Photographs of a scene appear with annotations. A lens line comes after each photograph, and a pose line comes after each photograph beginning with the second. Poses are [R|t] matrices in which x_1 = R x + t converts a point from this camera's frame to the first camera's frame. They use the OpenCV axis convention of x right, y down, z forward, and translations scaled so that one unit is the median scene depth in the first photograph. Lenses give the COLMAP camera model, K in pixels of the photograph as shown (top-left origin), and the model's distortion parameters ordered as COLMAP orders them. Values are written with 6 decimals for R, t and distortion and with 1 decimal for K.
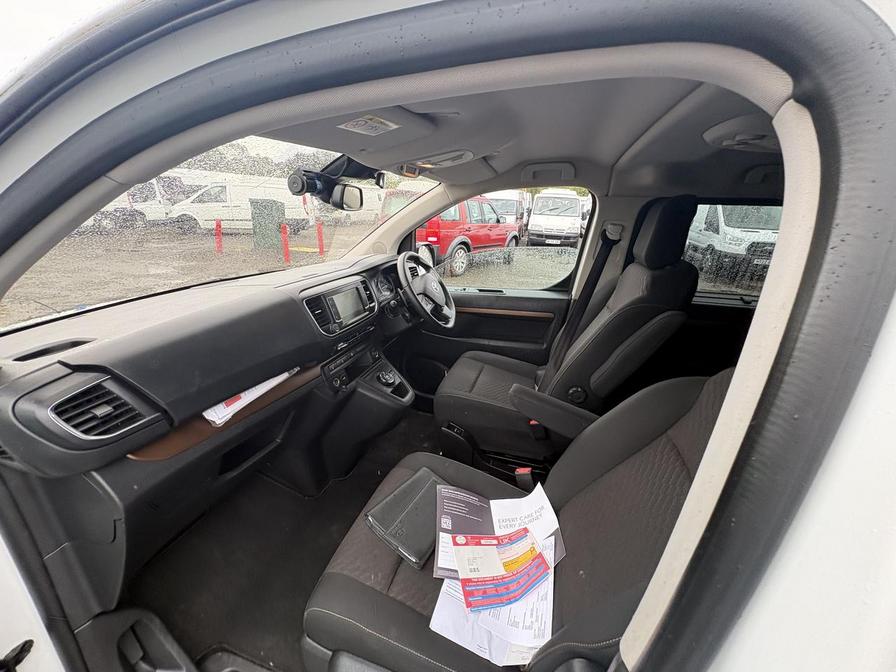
lens RADIAL K [[357.4, 0, 448.0], [0, 357.4, 336.0], [0, 0, 1]] dist [0.000211, -0.000092]
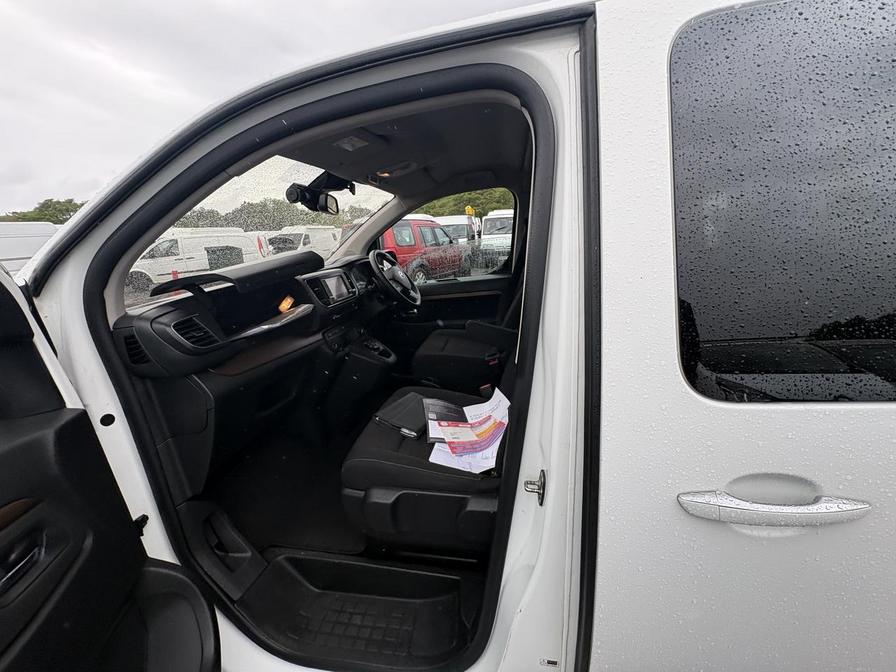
lens RADIAL K [[355.2, 0, 450.3], [0, 355.2, 336.9], [0, 0, 1]] dist [-0.000853, -0.000024]
pose [[0.986549, -0.131978, 0.096450, -0.021044], [0.138666, 0.988121, -0.066252, 0.236043], [-0.086561, 0.078735, 0.993130, -0.301766]]
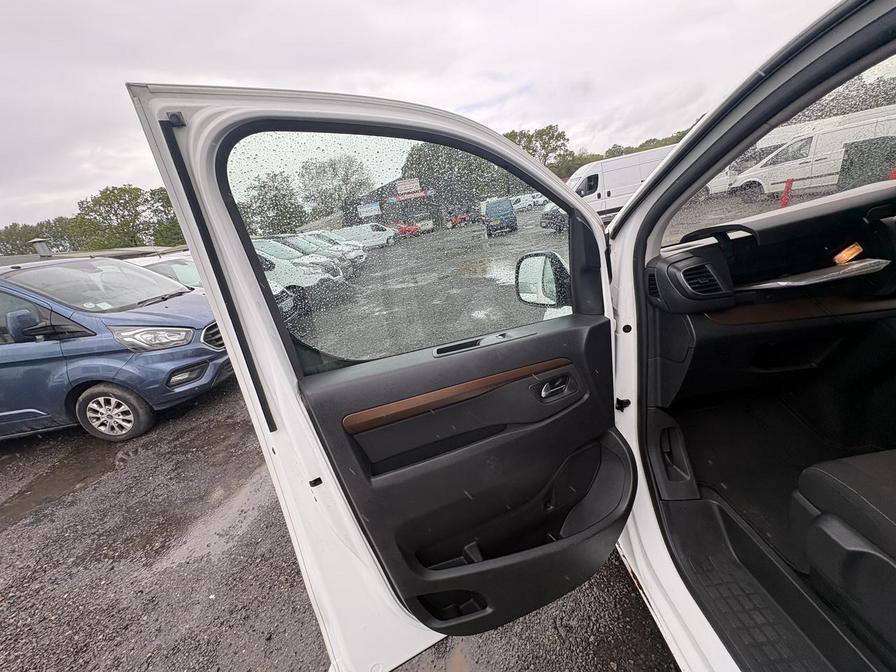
lens RADIAL K [[357.4, 0, 448.0], [0, 357.4, 336.0], [0, 0, 1]] dist [0.000211, -0.000092]
pose [[0.287472, 0.213517, -0.933687, 0.169476], [-0.149513, 0.972888, 0.176448, 0.173534], [0.946048, 0.088874, 0.311601, -0.331435]]
